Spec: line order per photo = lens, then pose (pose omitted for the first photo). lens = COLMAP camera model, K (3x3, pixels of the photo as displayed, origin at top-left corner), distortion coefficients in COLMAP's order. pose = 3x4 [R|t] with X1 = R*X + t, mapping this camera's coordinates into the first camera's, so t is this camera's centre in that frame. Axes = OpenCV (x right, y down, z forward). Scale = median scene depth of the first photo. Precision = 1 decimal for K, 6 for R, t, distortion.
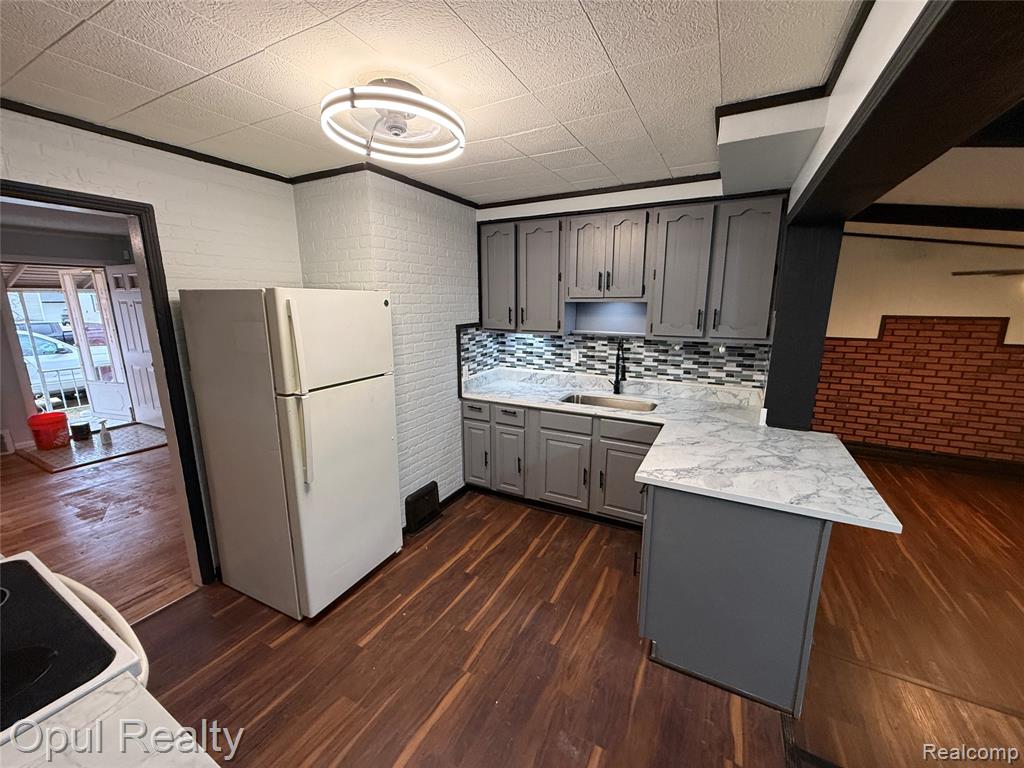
lens RADIAL K [[406.2, 0, 508.0], [0, 406.2, 385.3], [0, 0, 1]] dist [0.001705, 0.000156]
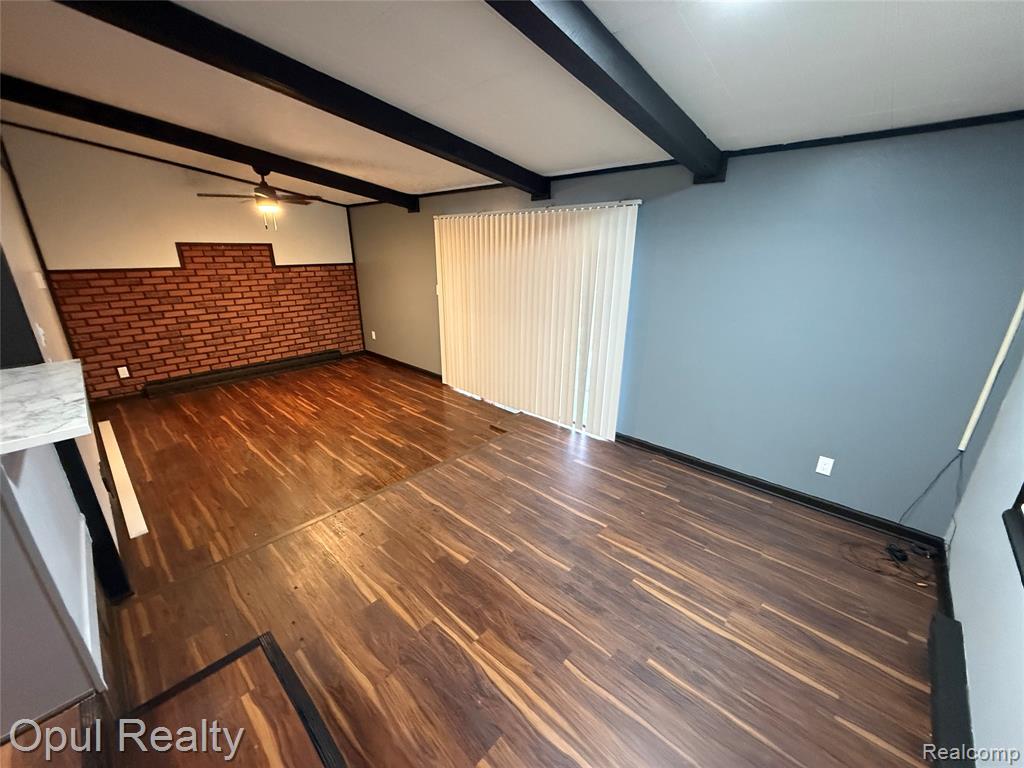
lens RADIAL K [[406.2, 0, 509.3], [0, 406.2, 385.9], [0, 0, 1]] dist [0.001705, 0.000156]
pose [[0.259831, -0.309387, 0.914750, 0.202473], [0.198459, 0.944173, 0.262967, 0.101233], [-0.945041, 0.113214, 0.306726, -0.055993]]
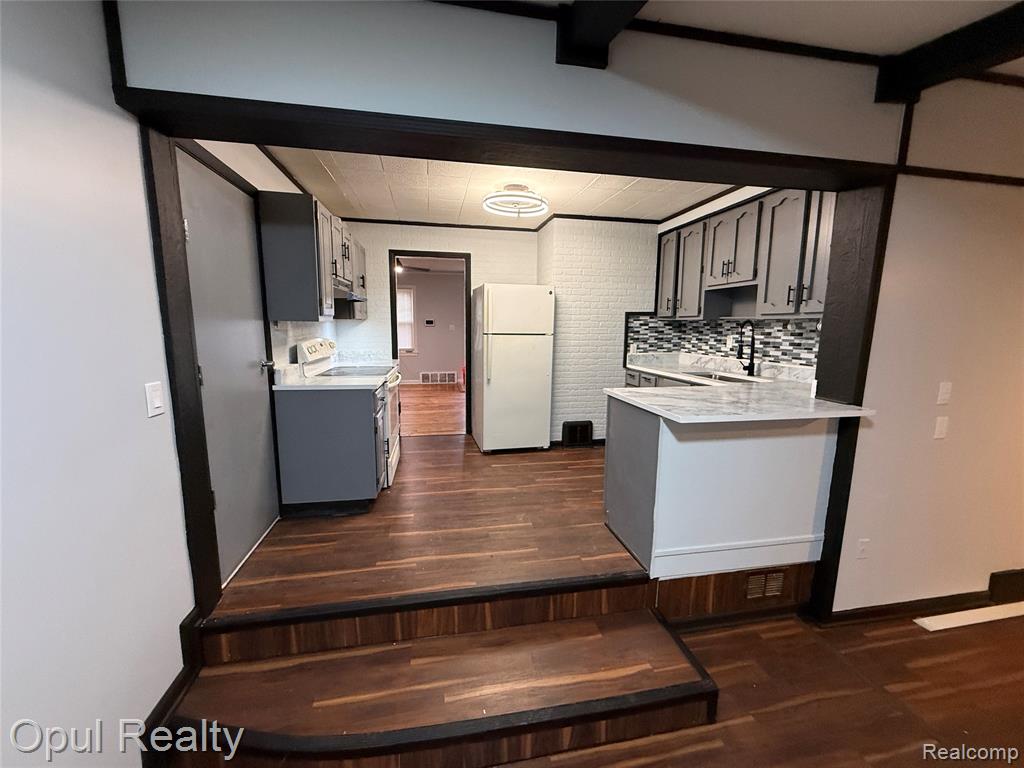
lens RADIAL K [[406.2, 0, 512.9], [0, 406.2, 384.5], [0, 0, 1]] dist [0.001705, 0.000156]
pose [[0.632371, 0.119934, -0.765326, 0.767016], [-0.166911, 0.985833, 0.016575, 0.142675], [0.756471, 0.117260, 0.643430, -0.142099]]
